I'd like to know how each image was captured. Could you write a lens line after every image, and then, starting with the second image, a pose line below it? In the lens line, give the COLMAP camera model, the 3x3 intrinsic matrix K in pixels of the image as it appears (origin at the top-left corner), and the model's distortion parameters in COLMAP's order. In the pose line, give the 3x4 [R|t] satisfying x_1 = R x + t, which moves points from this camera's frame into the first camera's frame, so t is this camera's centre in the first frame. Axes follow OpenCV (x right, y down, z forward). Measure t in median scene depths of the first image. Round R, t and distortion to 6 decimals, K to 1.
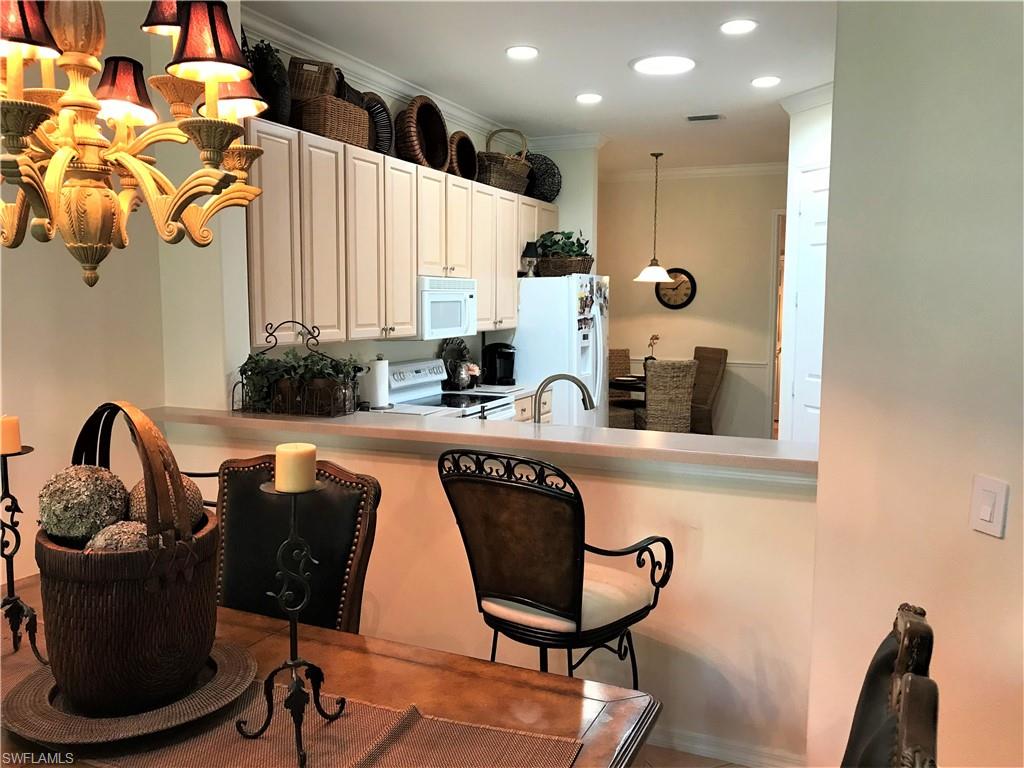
lens RADIAL K [[833.0, 0, 522.1], [0, 833.0, 384.7], [0, 0, 1]] dist [0.019086, -0.001224]
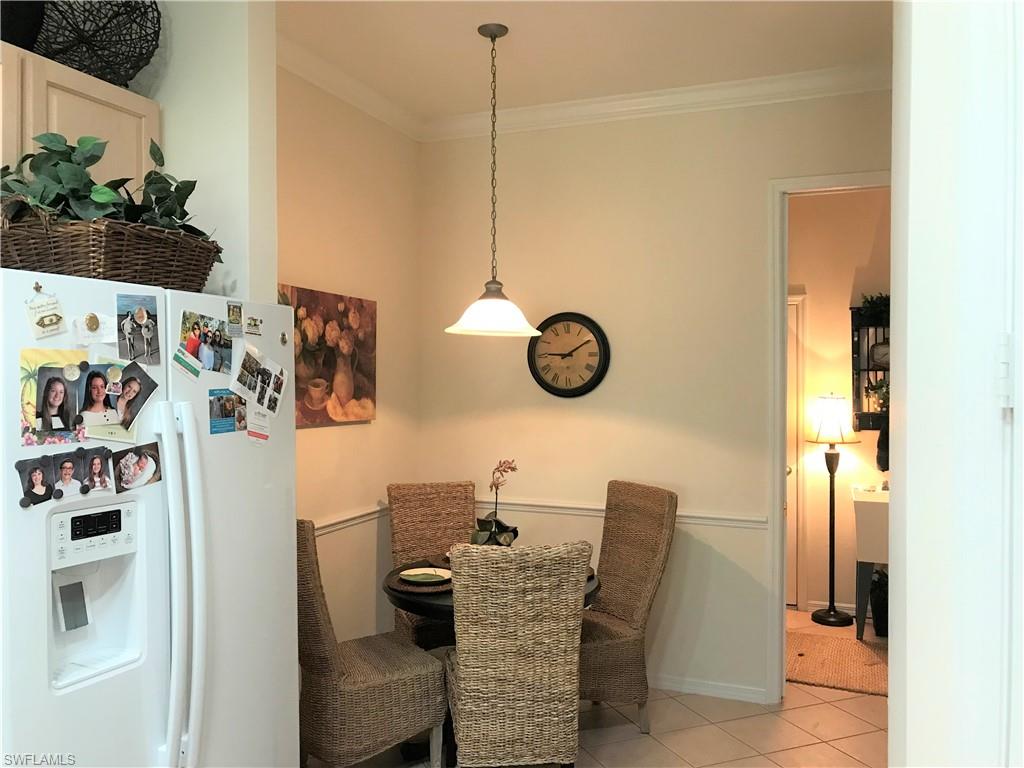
lens RADIAL K [[833.0, 0, 510.8], [0, 833.0, 382.5], [0, 0, 1]] dist [0.019086, -0.001224]
pose [[0.999694, -0.004760, 0.024256, 0.193829], [0.007105, 0.995207, -0.097528, -0.073960], [-0.023675, 0.097671, 0.994937, 0.732787]]
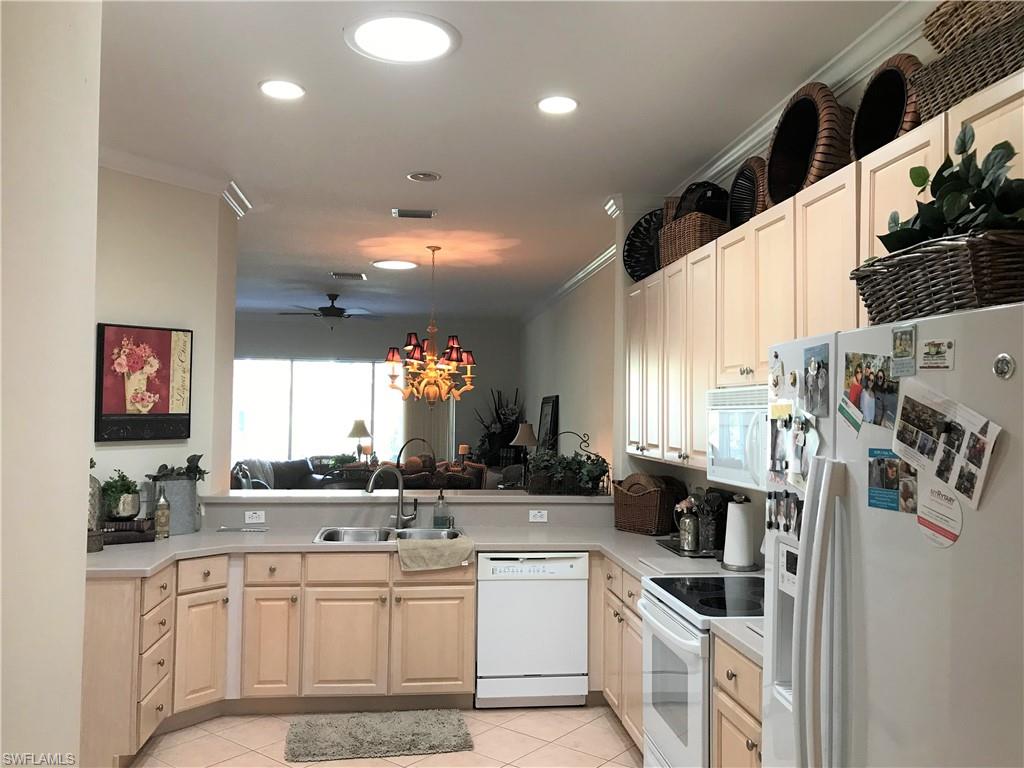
lens RADIAL K [[833.0, 0, 511.4], [0, 833.0, 383.9], [0, 0, 1]] dist [0.019086, -0.001224]
pose [[-0.859207, -0.033906, -0.510504, 0.295124], [-0.071852, 0.995910, 0.054785, -0.123453], [0.506558, 0.083752, -0.858129, 1.169030]]
